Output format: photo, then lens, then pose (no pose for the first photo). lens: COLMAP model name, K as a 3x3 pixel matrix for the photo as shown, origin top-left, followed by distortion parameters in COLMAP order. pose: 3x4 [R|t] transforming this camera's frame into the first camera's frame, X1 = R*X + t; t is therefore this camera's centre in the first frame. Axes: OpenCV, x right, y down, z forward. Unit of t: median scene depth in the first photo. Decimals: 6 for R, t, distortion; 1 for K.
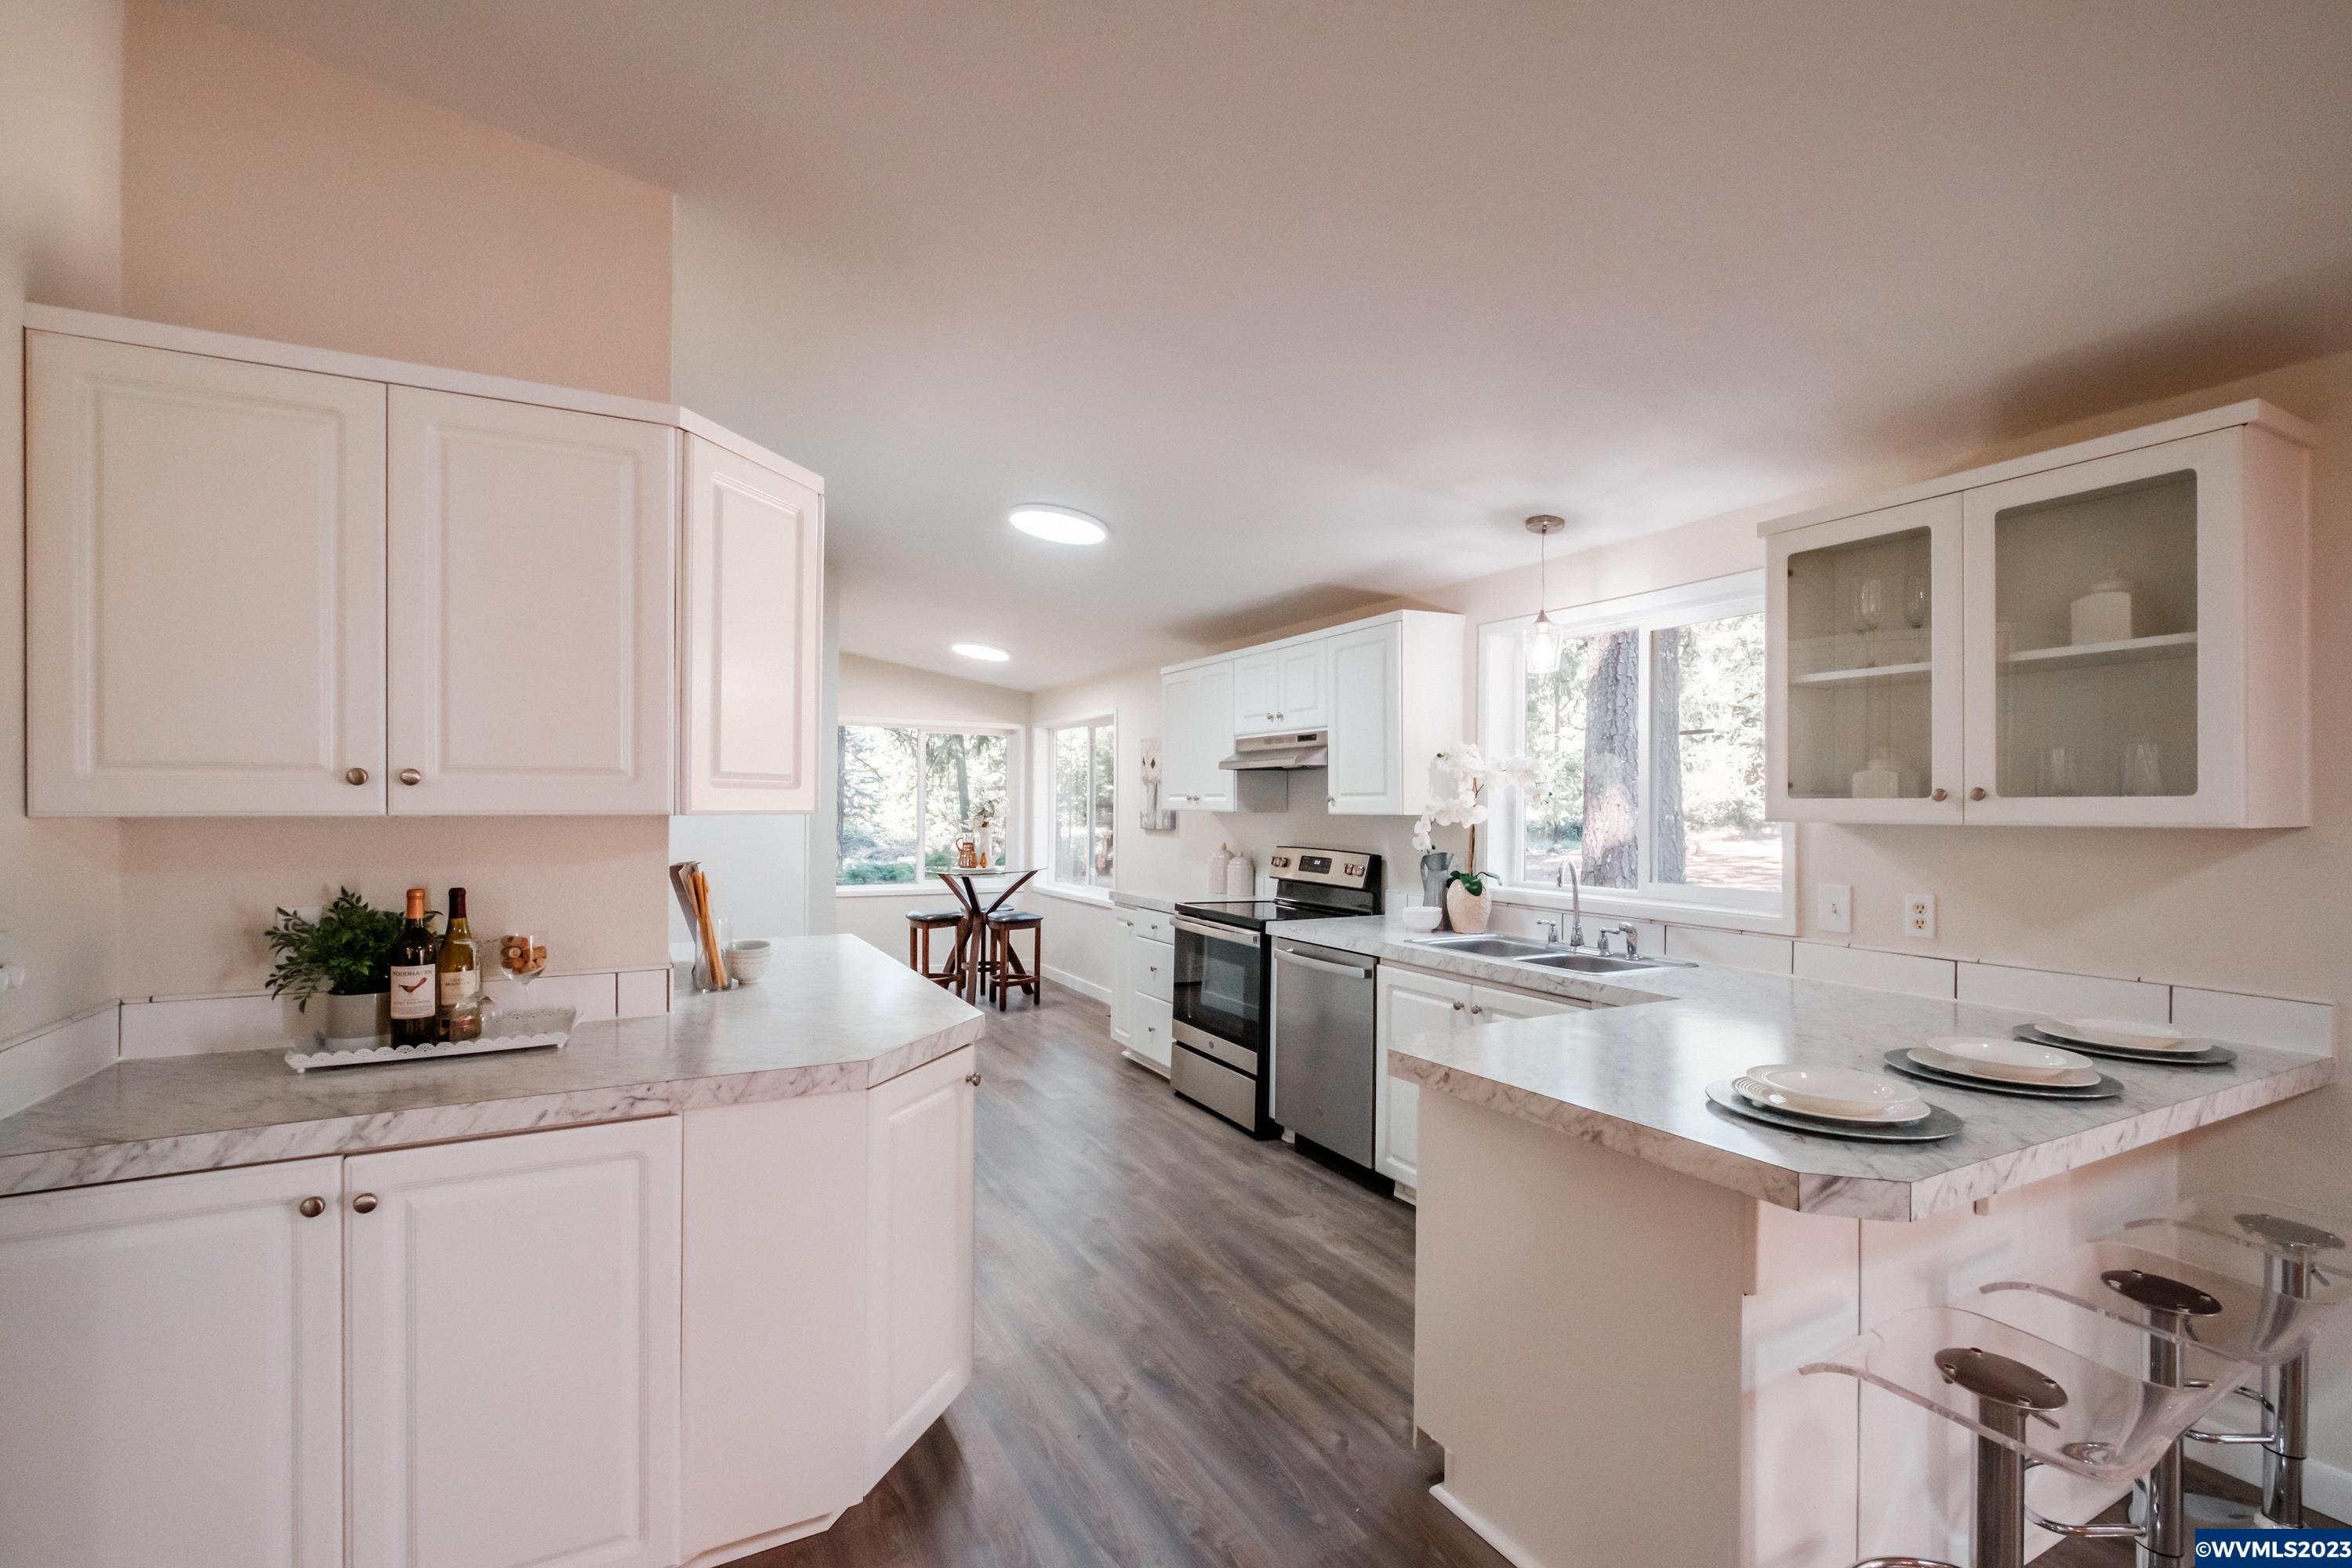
lens RADIAL K [[1023.6, 0, 1166.8], [0, 1023.6, 798.7], [0, 0, 1]] dist [0.001206, 0.000056]
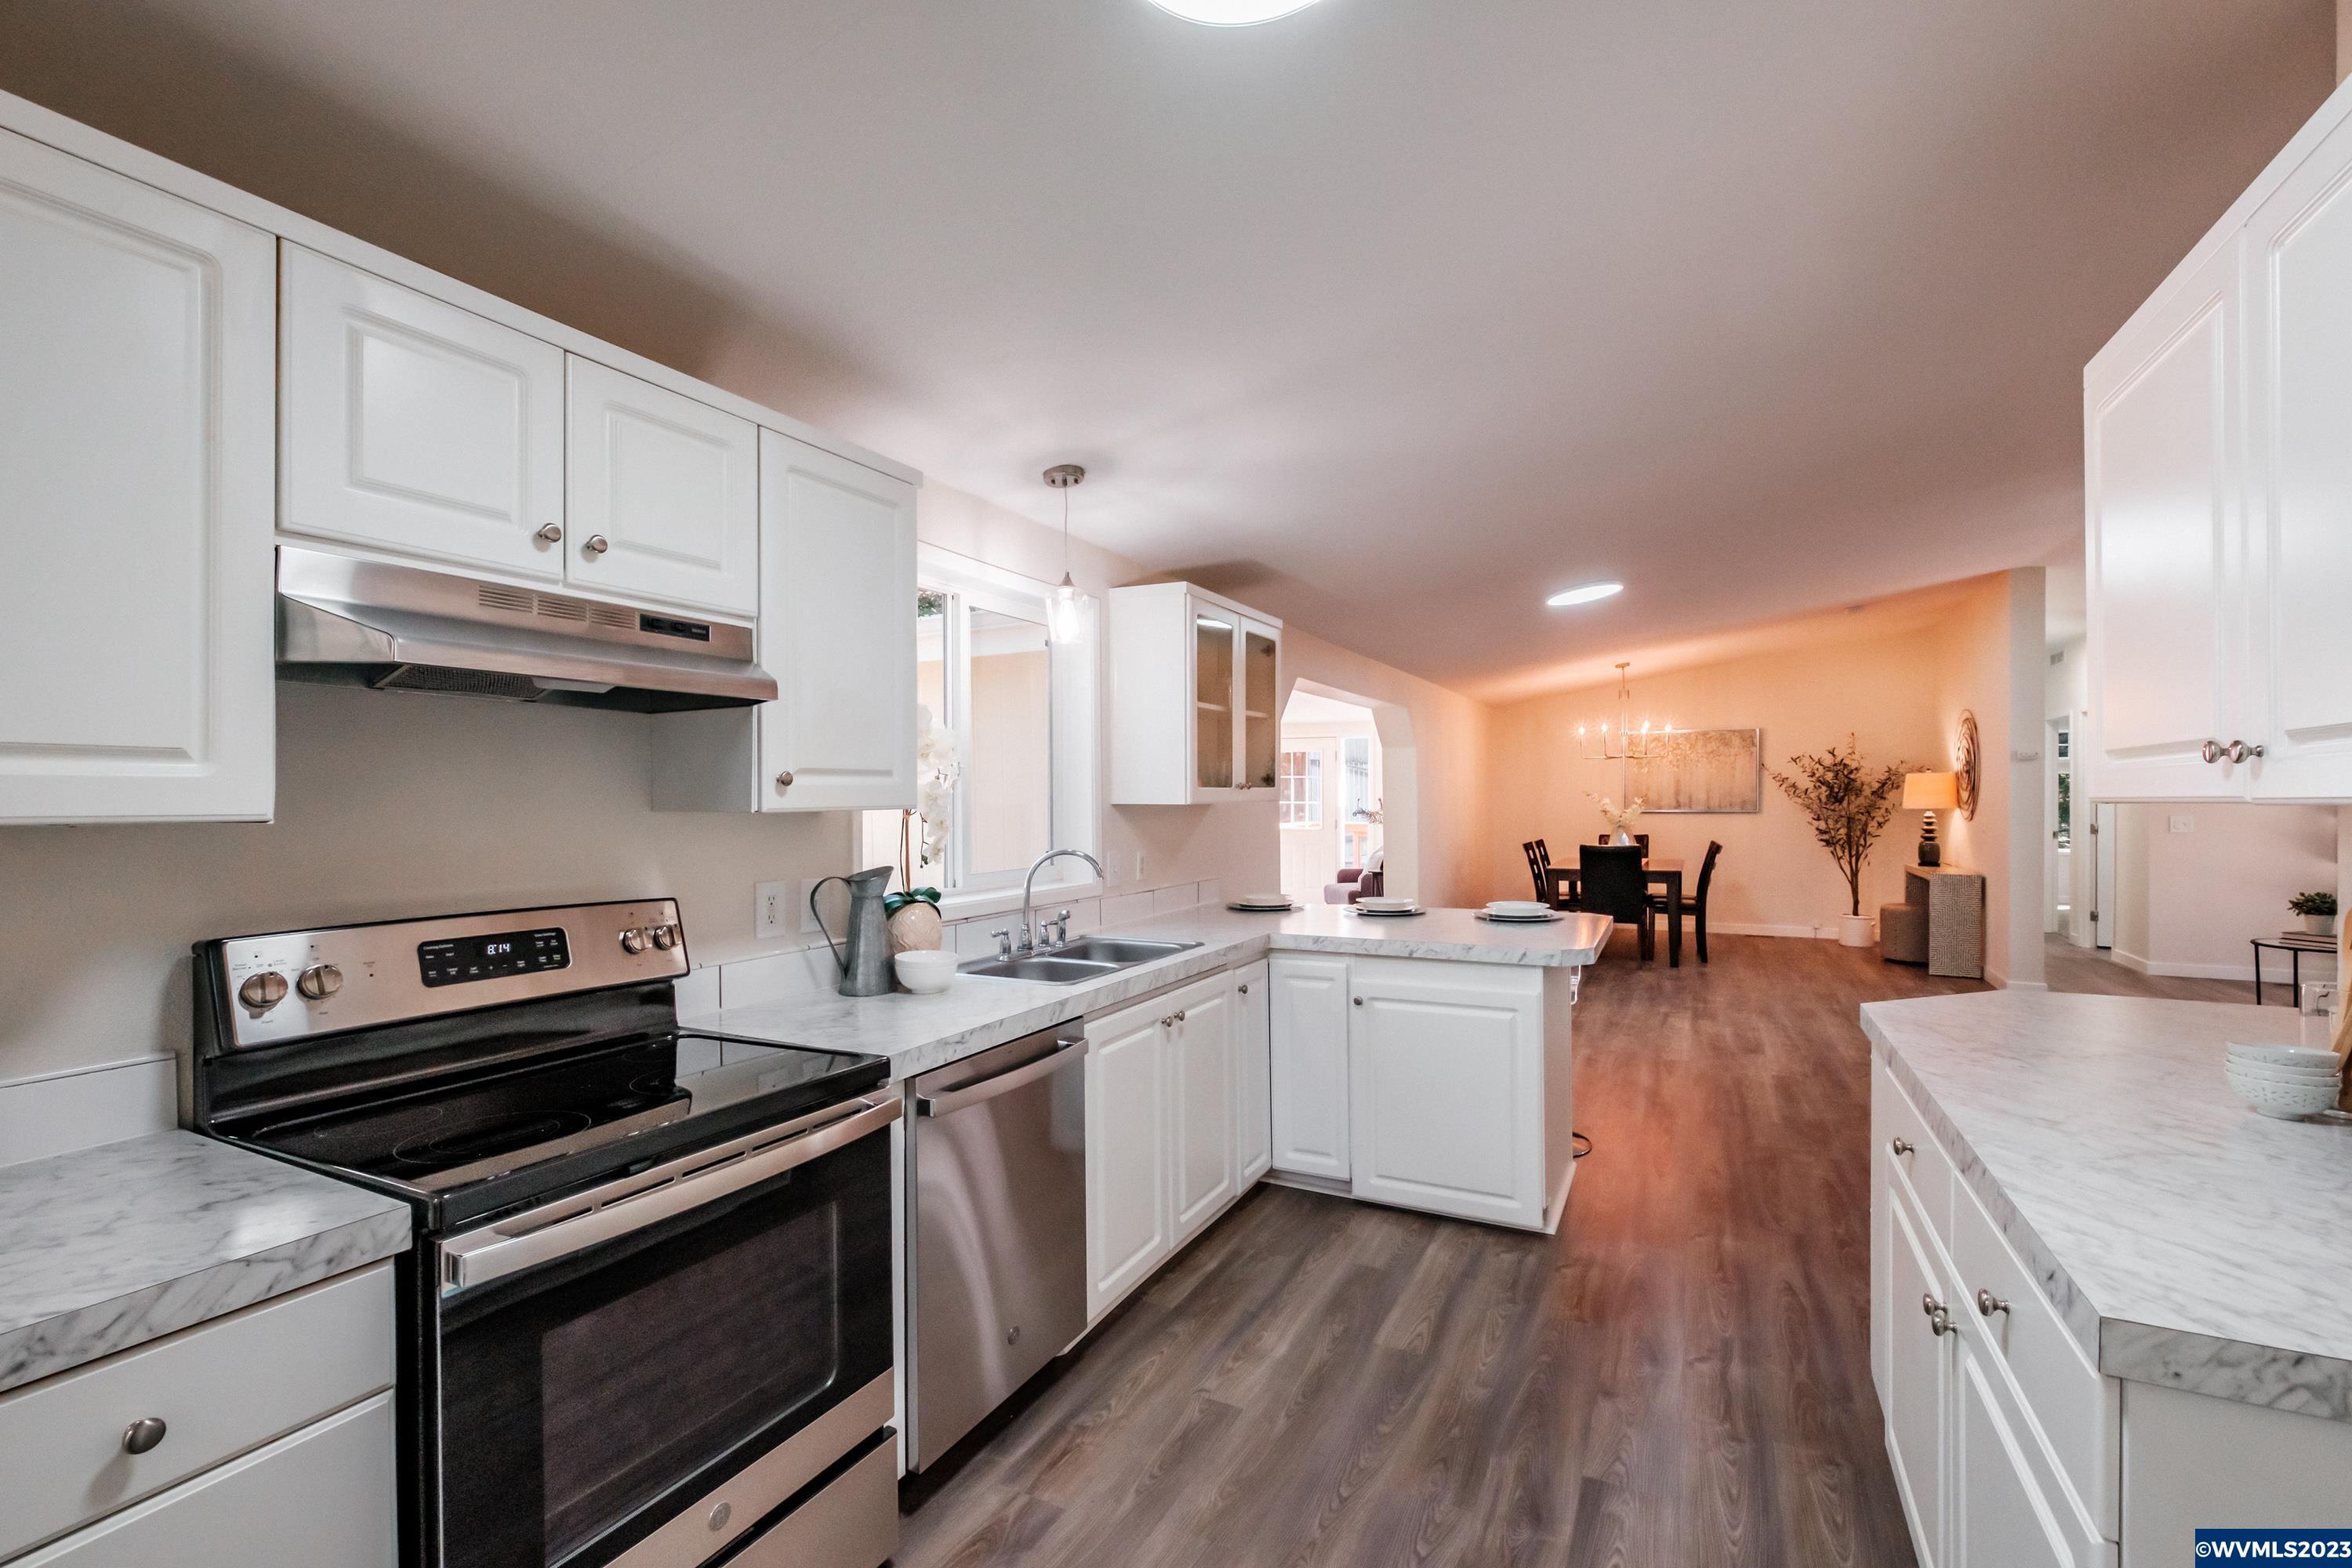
lens RADIAL K [[1023.6, 0, 1166.8], [0, 1023.6, 798.7], [0, 0, 1]] dist [0.001206, 0.000056]
pose [[-0.565362, -0.002253, 0.824840, -0.300079], [-0.000464, 0.999997, 0.002413, 0.007116], [-0.824843, 0.000981, -0.565361, 1.030994]]
